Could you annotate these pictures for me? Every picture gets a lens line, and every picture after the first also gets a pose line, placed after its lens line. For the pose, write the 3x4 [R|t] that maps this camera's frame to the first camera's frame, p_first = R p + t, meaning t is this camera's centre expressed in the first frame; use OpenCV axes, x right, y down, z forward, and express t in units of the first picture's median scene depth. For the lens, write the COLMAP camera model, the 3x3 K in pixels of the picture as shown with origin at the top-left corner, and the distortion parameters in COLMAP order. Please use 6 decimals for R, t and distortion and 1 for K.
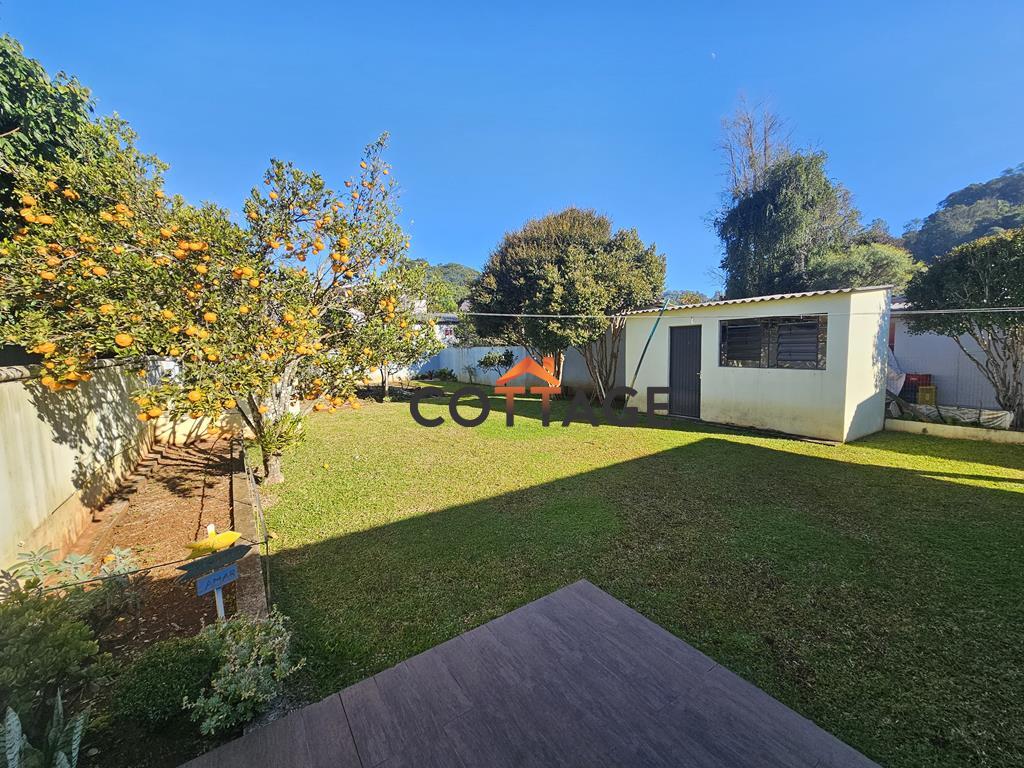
lens RADIAL K [[419.3, 0, 519.7], [0, 419.3, 386.5], [0, 0, 1]] dist [-0.001130, 0.000662]
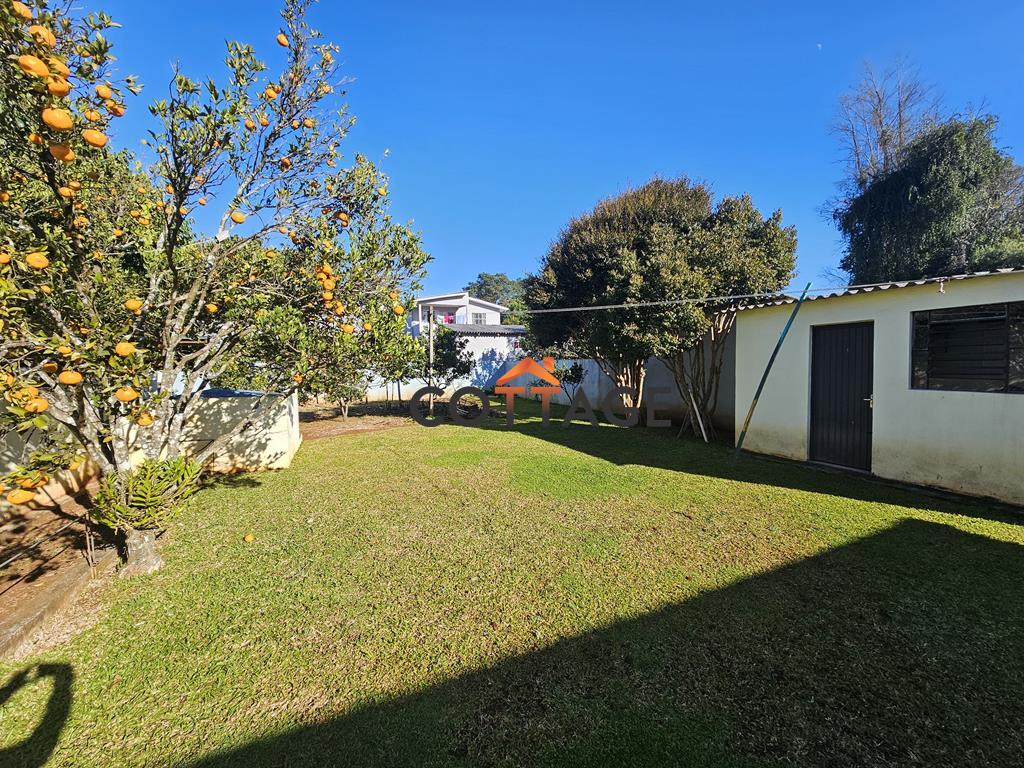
lens RADIAL K [[419.3, 0, 519.1], [0, 419.3, 384.6], [0, 0, 1]] dist [-0.001130, 0.000662]
pose [[0.981368, 0.012760, -0.191712, 0.032150], [-0.020435, 0.999064, -0.038114, -0.015115], [0.191047, 0.041321, 0.980711, 0.238096]]
